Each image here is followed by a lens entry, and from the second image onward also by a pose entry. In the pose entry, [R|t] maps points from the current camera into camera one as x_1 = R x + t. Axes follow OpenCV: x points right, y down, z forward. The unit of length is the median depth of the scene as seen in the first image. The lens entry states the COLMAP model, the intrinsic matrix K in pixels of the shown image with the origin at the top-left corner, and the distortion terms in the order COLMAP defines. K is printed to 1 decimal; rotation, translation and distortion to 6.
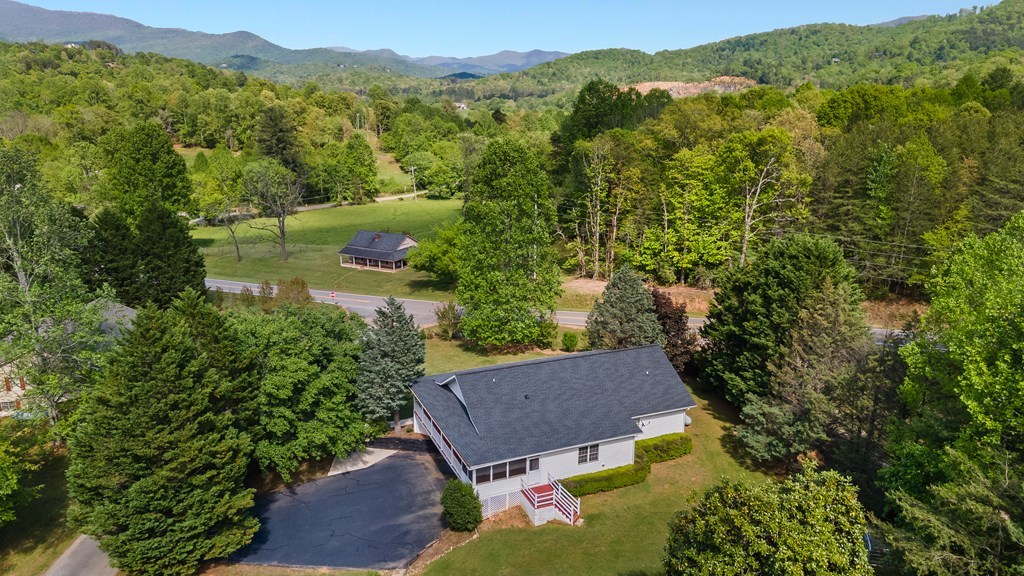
lens RADIAL K [[737.8, 0, 502.9], [0, 737.8, 290.7], [0, 0, 1]] dist [0.004877, 0.069173]
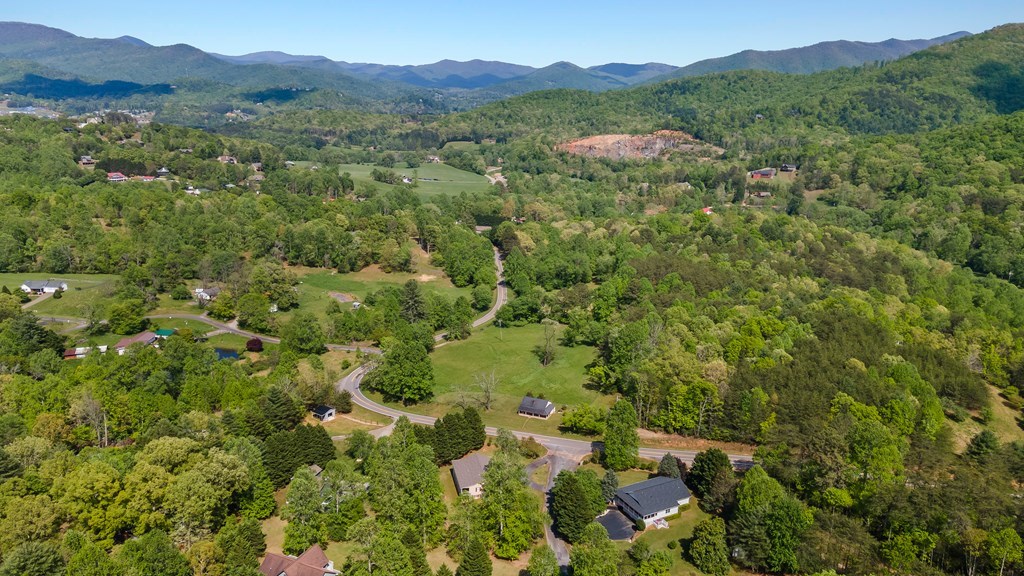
lens RADIAL K [[737.8, 0, 502.9], [0, 737.8, 290.7], [0, 0, 1]] dist [0.004877, 0.069173]
pose [[0.996933, -0.012408, 0.077266, -0.535333], [0.013286, 0.999853, -0.010857, -0.472516], [-0.077119, 0.011850, 0.996951, -1.482503]]
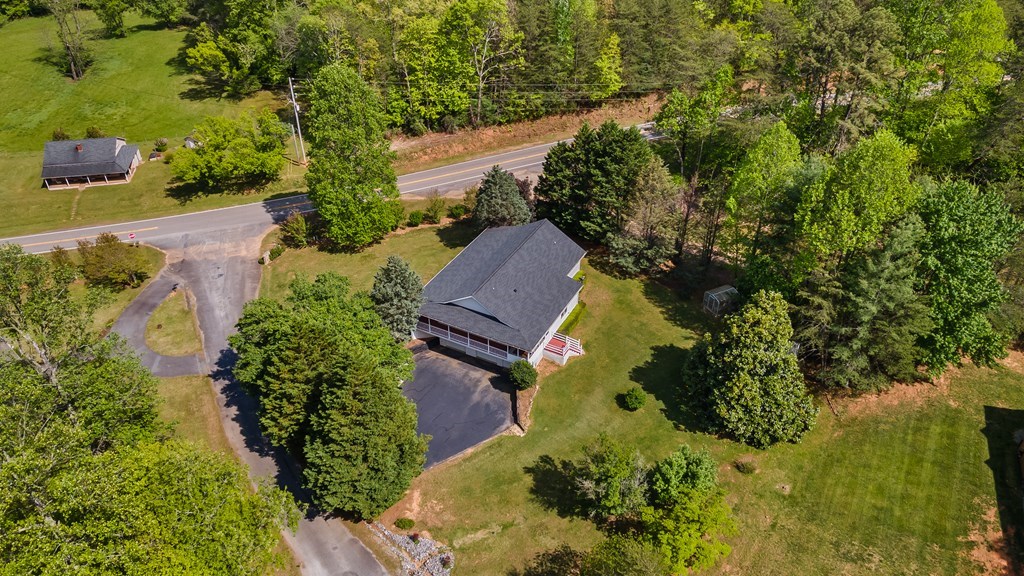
lens RADIAL K [[737.8, 0, 502.9], [0, 737.8, 290.7], [0, 0, 1]] dist [0.004877, 0.069173]
pose [[0.776583, -0.376167, 0.505388, -0.366383], [0.183358, 0.902407, 0.389925, -0.217331], [-0.602743, -0.210142, 0.769767, -0.058834]]
